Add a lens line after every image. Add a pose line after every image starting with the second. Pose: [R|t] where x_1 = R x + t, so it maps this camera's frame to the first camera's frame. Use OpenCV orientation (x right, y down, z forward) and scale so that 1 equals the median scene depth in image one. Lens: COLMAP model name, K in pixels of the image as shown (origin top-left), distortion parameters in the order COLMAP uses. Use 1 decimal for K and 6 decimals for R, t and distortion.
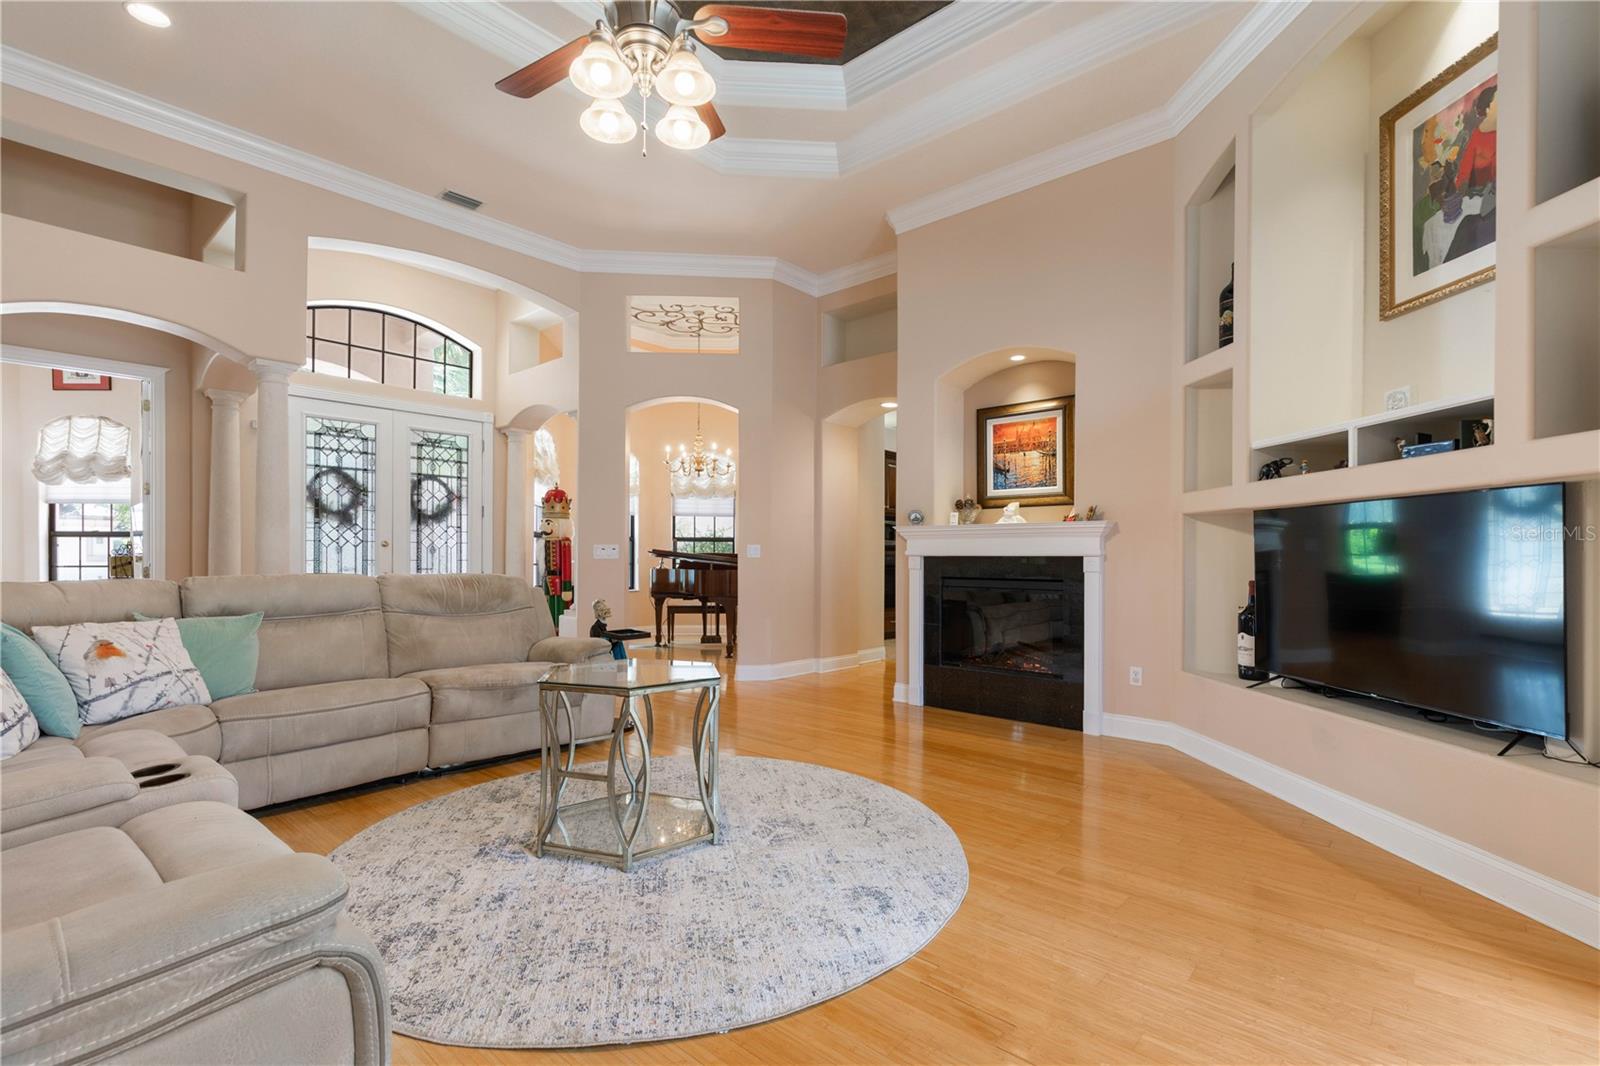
lens RADIAL K [[731.9, 0, 801.3], [0, 731.9, 545.4], [0, 0, 1]] dist [0.005487, 0.000908]
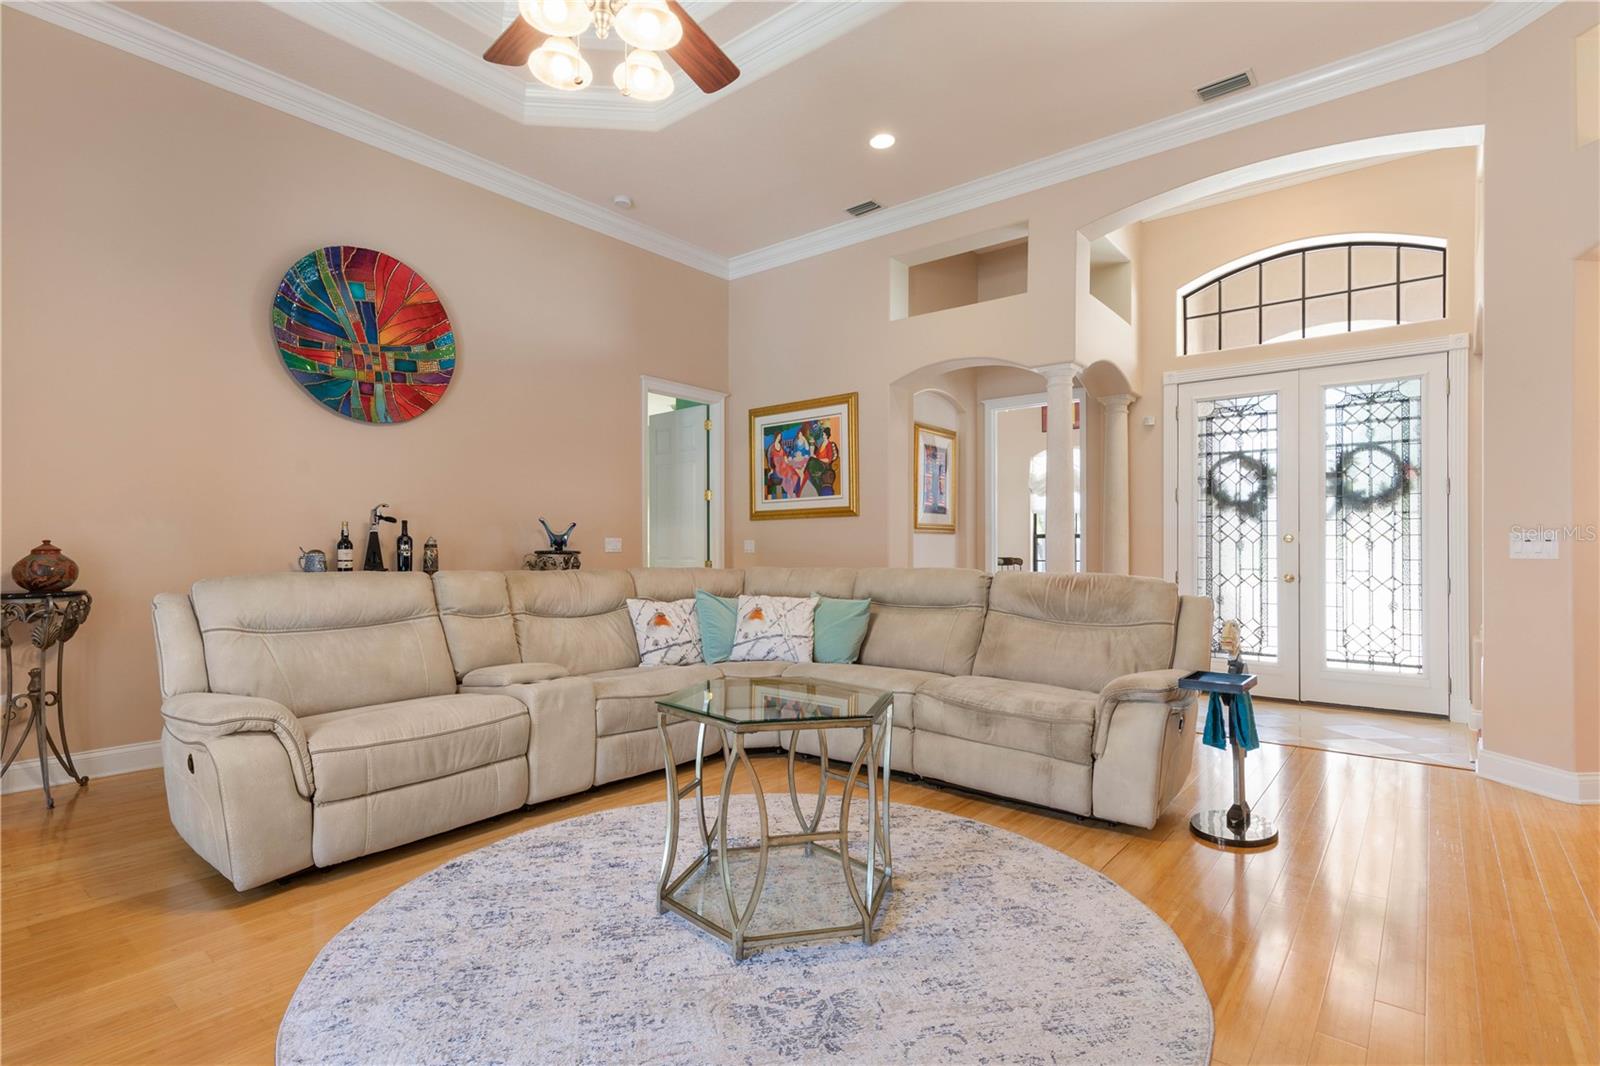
lens RADIAL K [[776.5, 0, 802.3], [0, 776.5, 535.4], [0, 0, 1]] dist [0.035655, -0.001192]
pose [[0.050529, -0.013367, -0.998633, 0.276136], [0.011167, 0.999855, -0.012819, 0.000803], [0.998660, -0.010504, 0.050671, 0.428957]]
